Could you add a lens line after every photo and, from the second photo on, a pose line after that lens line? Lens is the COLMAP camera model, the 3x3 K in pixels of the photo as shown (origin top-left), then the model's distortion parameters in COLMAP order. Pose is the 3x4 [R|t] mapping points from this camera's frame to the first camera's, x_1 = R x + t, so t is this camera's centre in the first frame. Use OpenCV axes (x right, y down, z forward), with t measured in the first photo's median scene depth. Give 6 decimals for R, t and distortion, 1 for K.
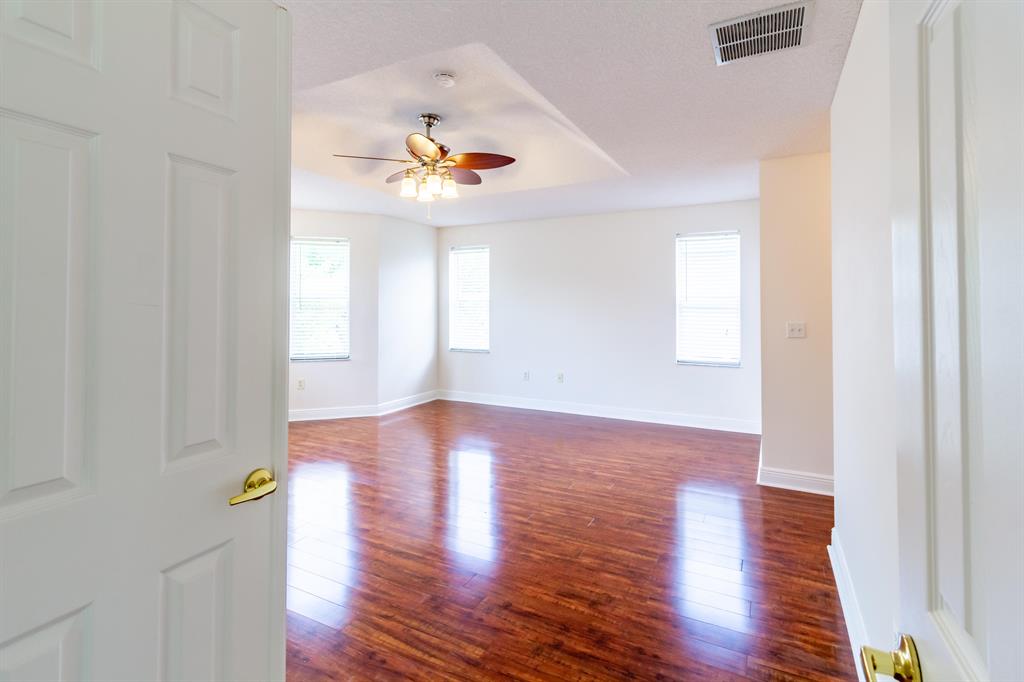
lens RADIAL K [[483.1, 0, 513.4], [0, 483.1, 307.0], [0, 0, 1]] dist [-0.001991, -0.000100]
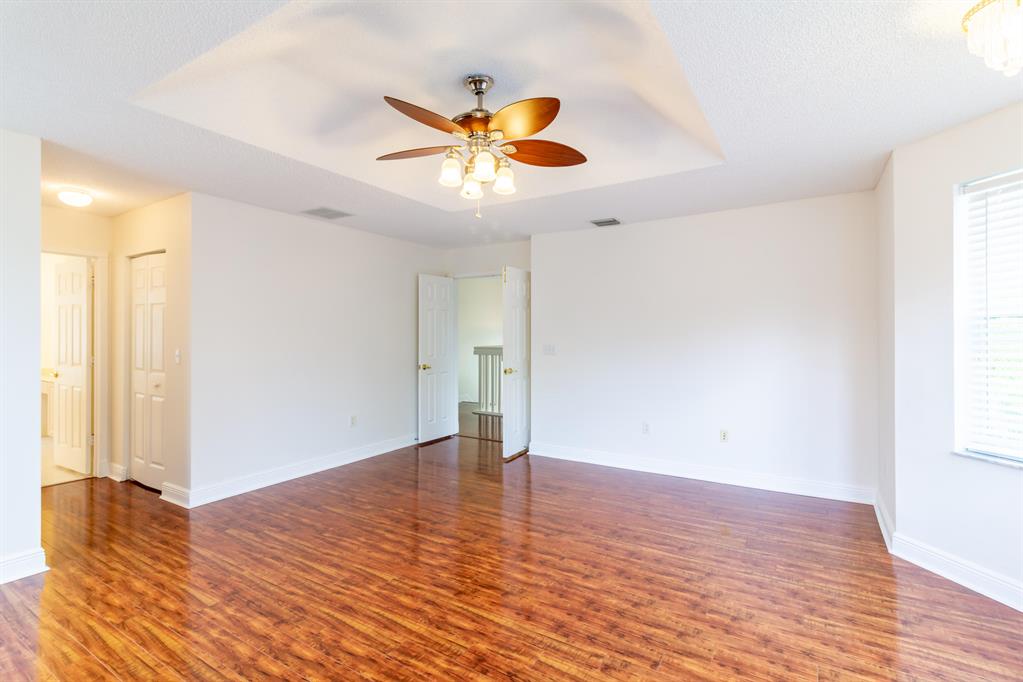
lens RADIAL K [[479.5, 0, 516.6], [0, 479.5, 324.2], [0, 0, 1]] dist [0.000328, -0.000206]
pose [[-0.997953, 0.001023, 0.063939, -0.270284], [0.000082, 0.999892, -0.014719, -0.007574], [-0.063947, -0.014684, -0.997845, 1.674655]]
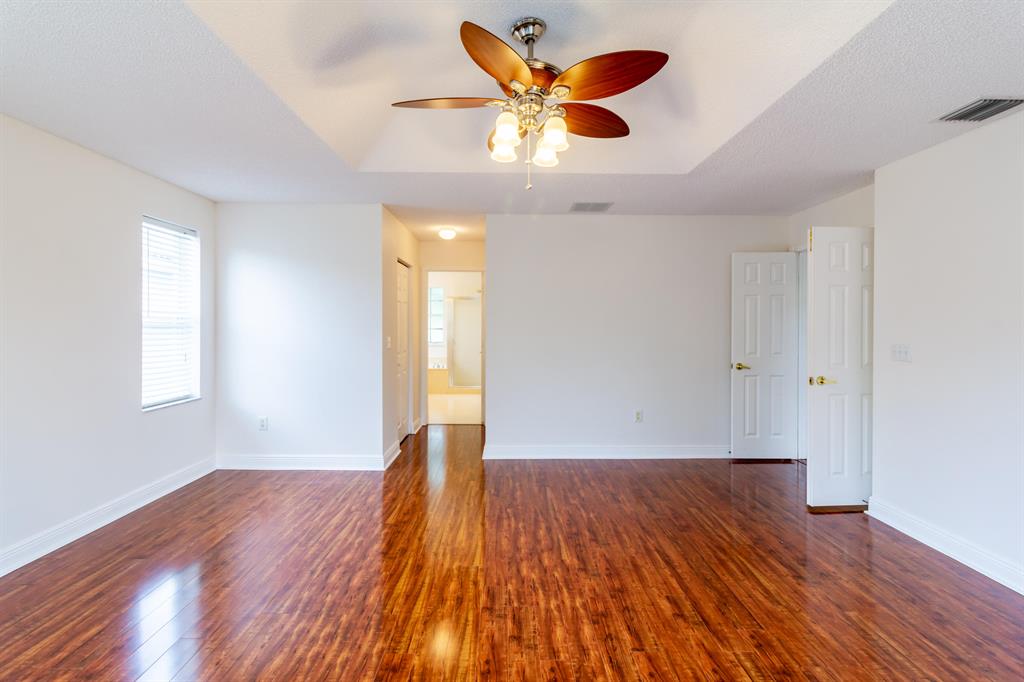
lens RADIAL K [[478.6, 0, 508.8], [0, 478.6, 322.4], [0, 0, 1]] dist [0.000040, 0.000430]
pose [[-0.477586, 0.003123, 0.878579, -0.695718], [-0.000045, 0.999994, -0.003579, -0.003866], [-0.878585, -0.001749, -0.477583, 1.274171]]
